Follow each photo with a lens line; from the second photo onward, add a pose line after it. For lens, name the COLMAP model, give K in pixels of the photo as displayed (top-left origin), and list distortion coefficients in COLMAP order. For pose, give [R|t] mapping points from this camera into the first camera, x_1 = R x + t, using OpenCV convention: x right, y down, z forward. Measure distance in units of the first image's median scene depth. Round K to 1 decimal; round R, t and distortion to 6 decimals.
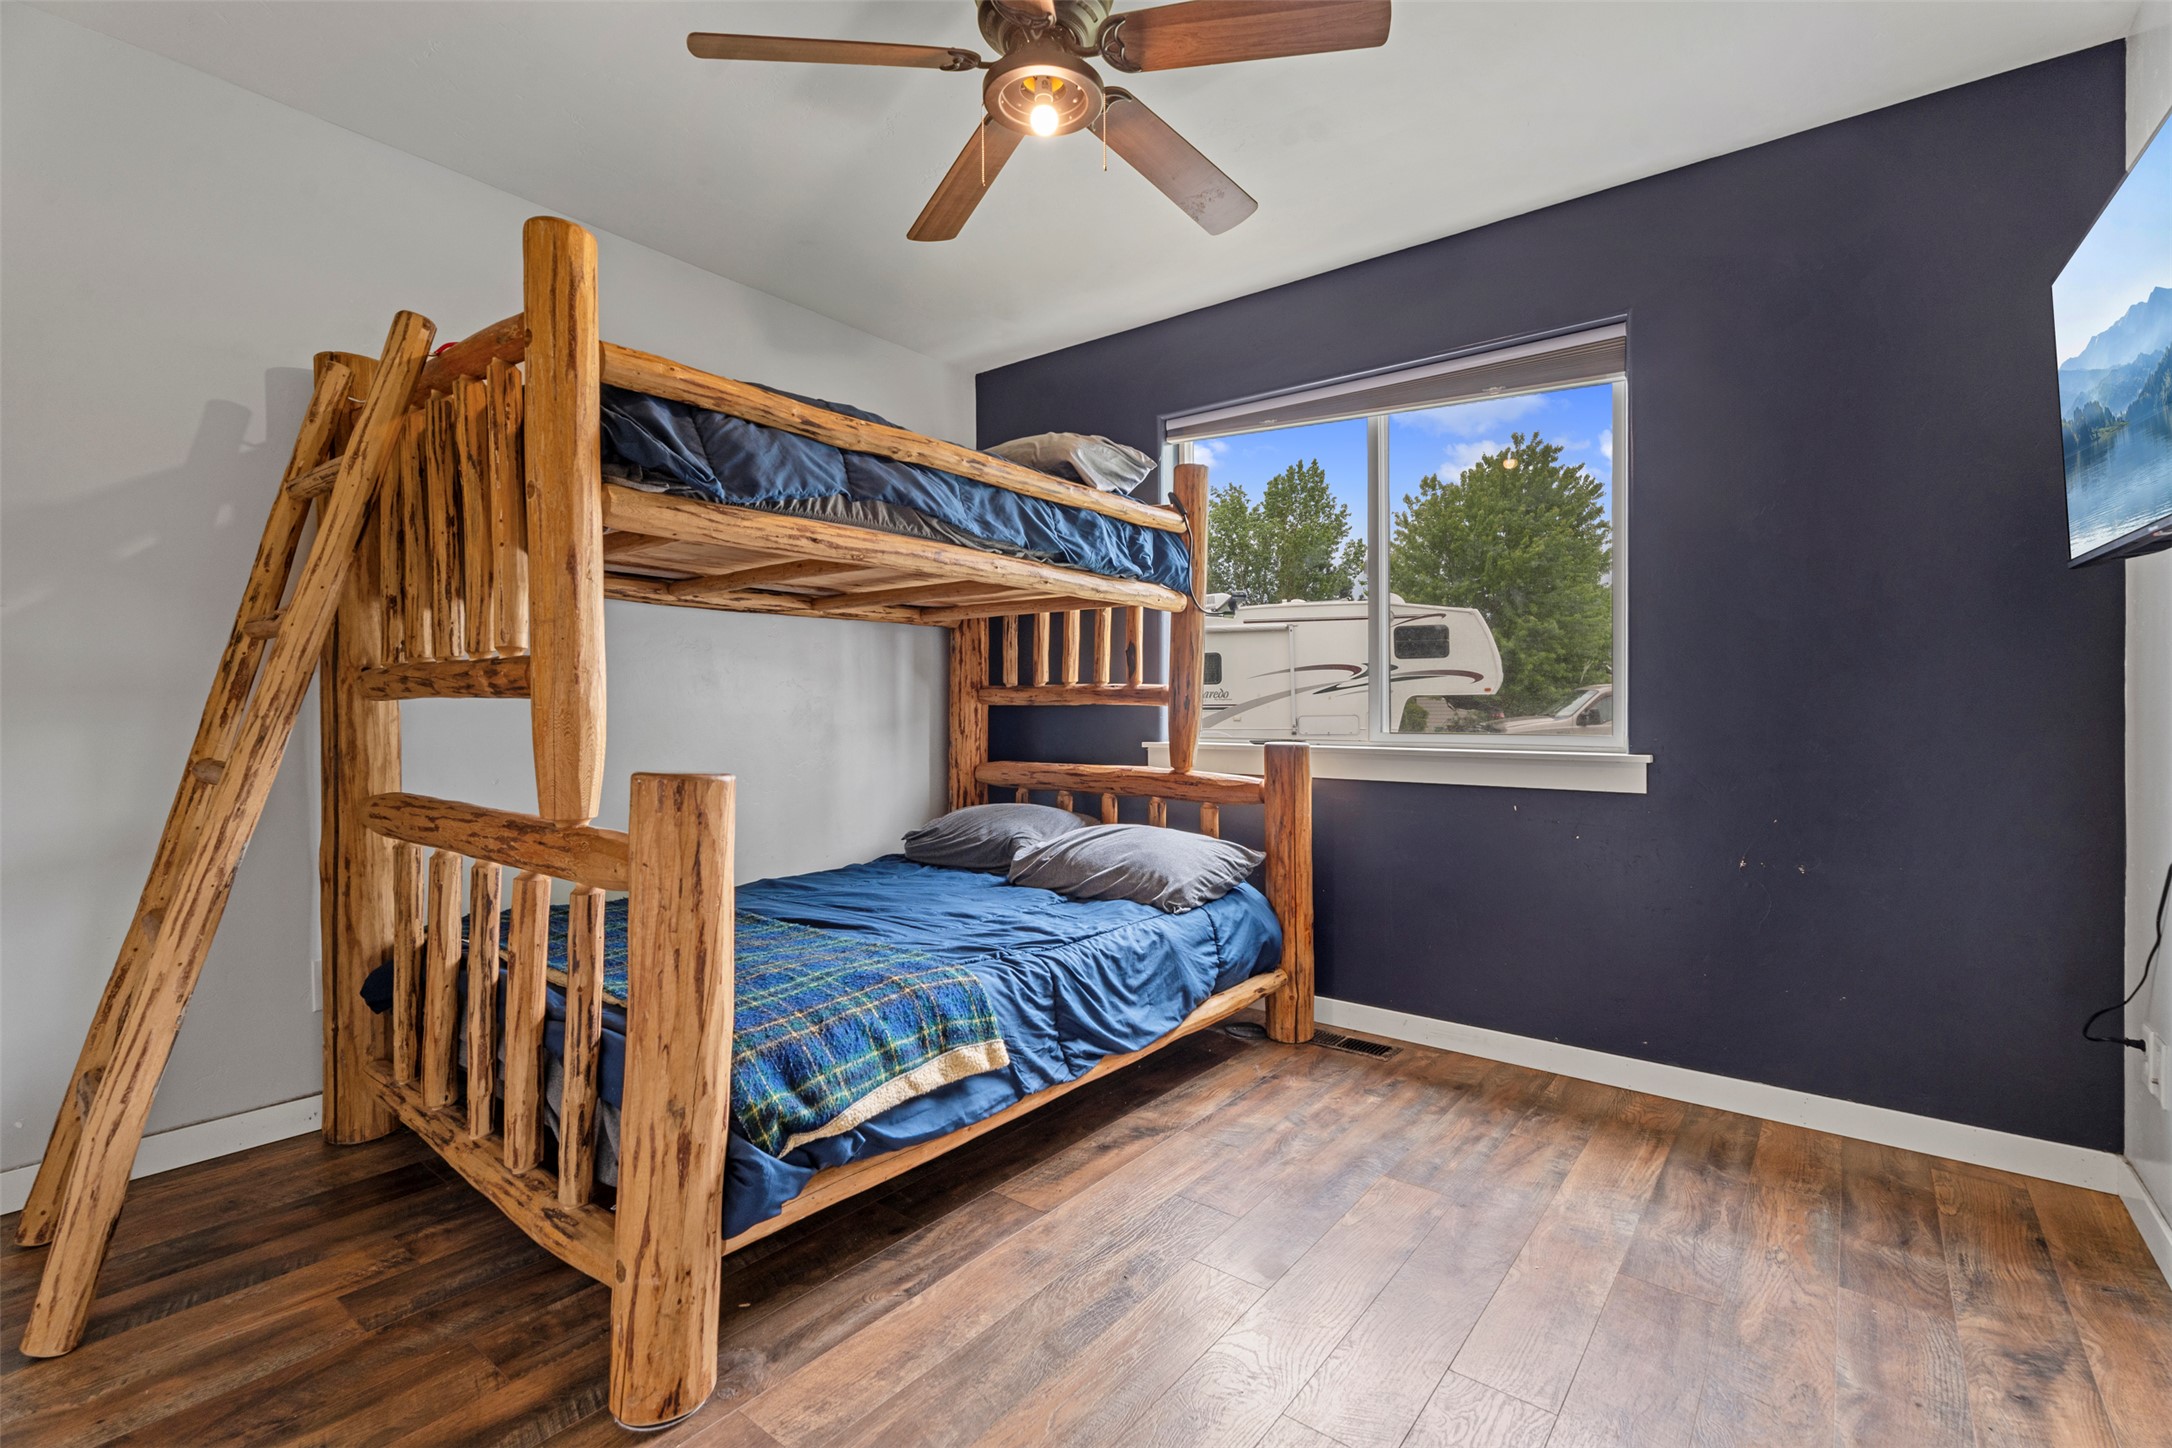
lens RADIAL K [[962.0, 0, 1081.5], [0, 962.0, 736.9], [0, 0, 1]] dist [0.000584, 0.000023]
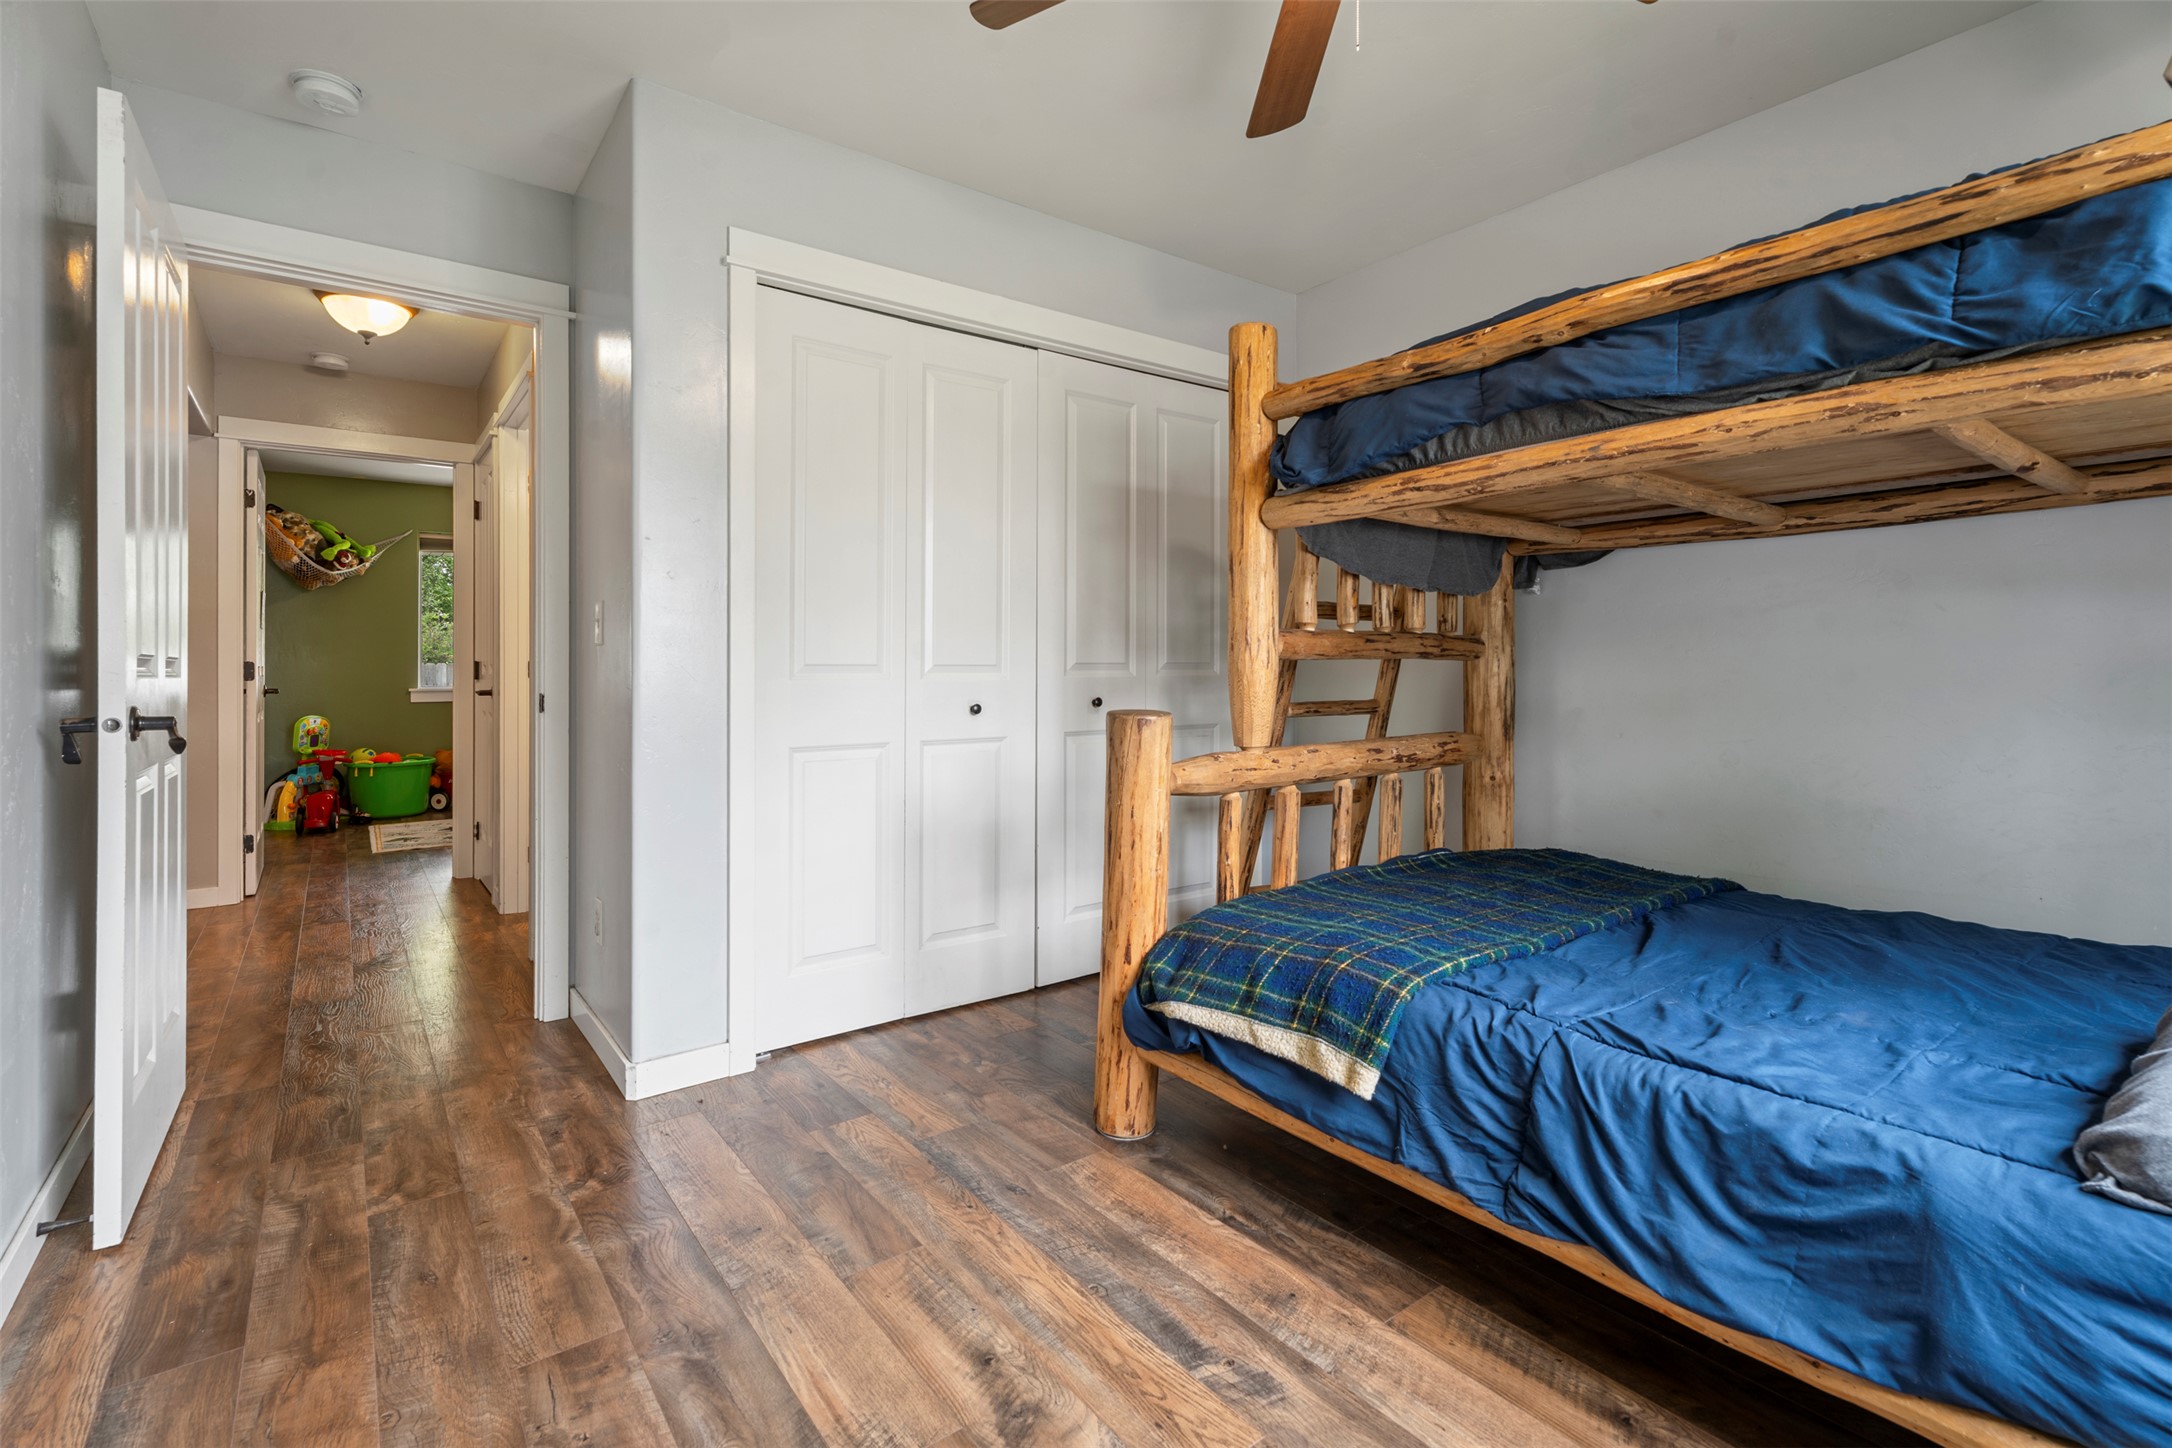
lens RADIAL K [[986.6, 0, 1080.7], [0, 986.6, 688.5], [0, 0, 1]] dist [0.001622, -0.000281]
pose [[-0.253192, 0.014855, -0.967302, 0.725430], [-0.019593, 0.999598, 0.020480, -0.019261], [0.967218, 0.024138, -0.252799, 0.887721]]
